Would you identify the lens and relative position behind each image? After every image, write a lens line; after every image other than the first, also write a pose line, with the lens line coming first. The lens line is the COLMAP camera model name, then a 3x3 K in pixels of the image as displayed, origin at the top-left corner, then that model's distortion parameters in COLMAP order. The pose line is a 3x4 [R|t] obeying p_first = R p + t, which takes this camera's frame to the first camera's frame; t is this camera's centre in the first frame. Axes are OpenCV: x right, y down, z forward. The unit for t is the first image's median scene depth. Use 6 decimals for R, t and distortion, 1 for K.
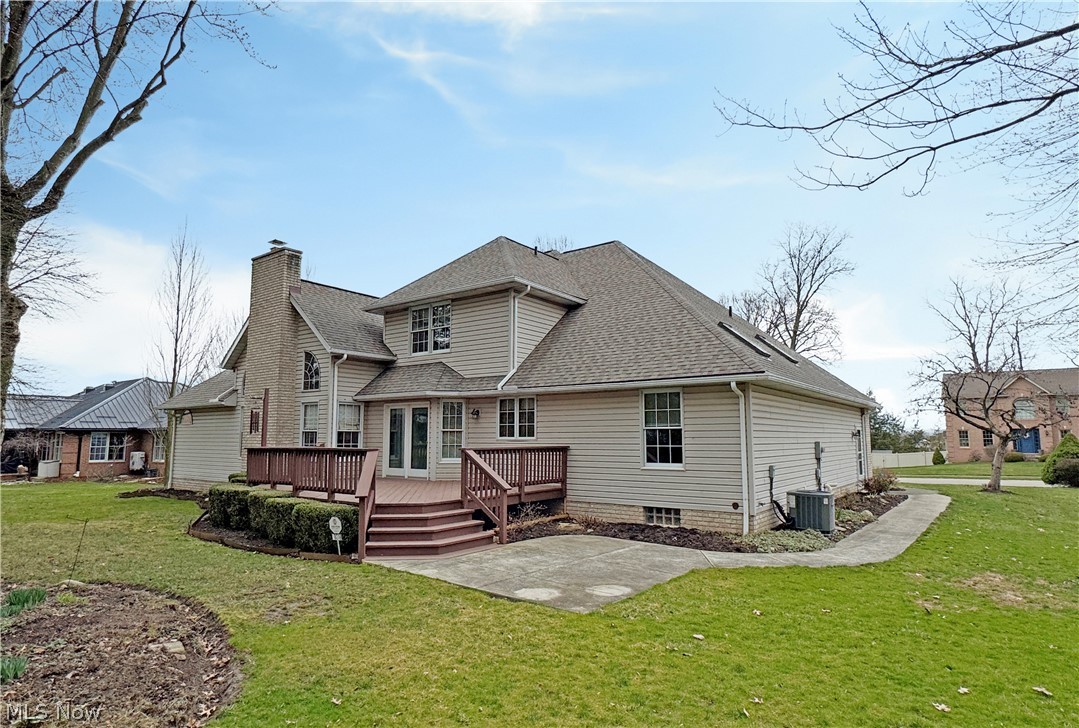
lens RADIAL K [[601.4, 0, 539.5], [0, 601.4, 364.0], [0, 0, 1]] dist [-0.001187, 0.000230]
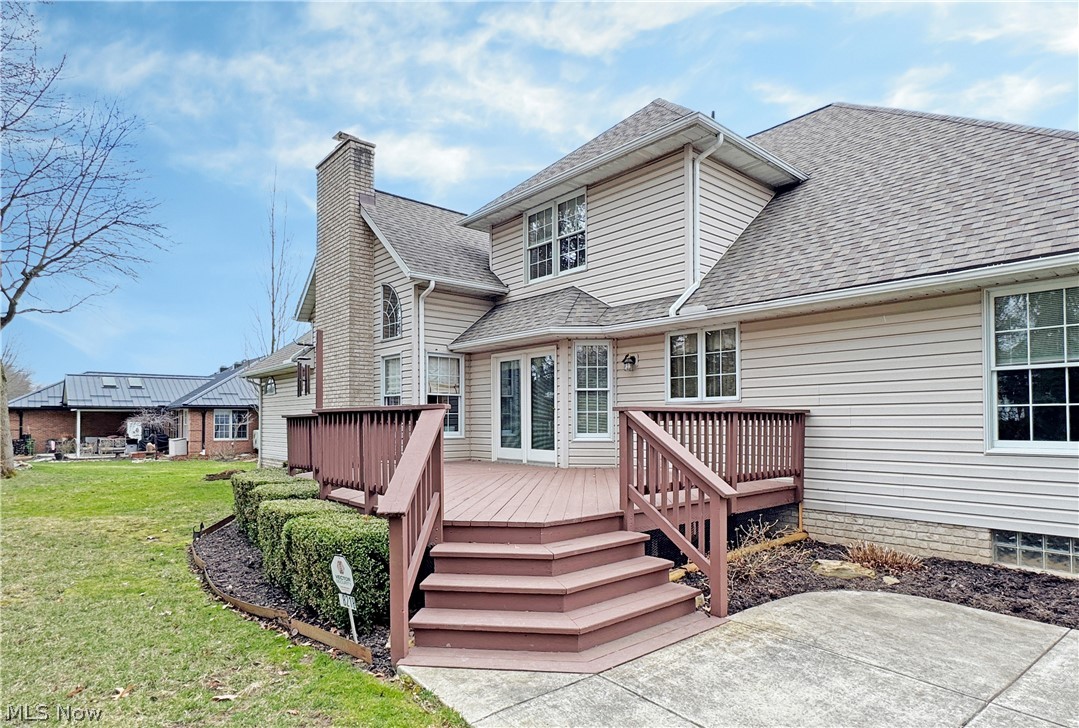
lens RADIAL K [[601.9, 0, 540.5], [0, 601.9, 401.6], [0, 0, 1]] dist [0.001816, 0.000454]
pose [[0.976810, -0.008746, -0.213931, -0.060662], [0.028222, 0.995707, 0.088156, 0.063016], [0.212241, -0.092149, 0.972863, 0.356341]]
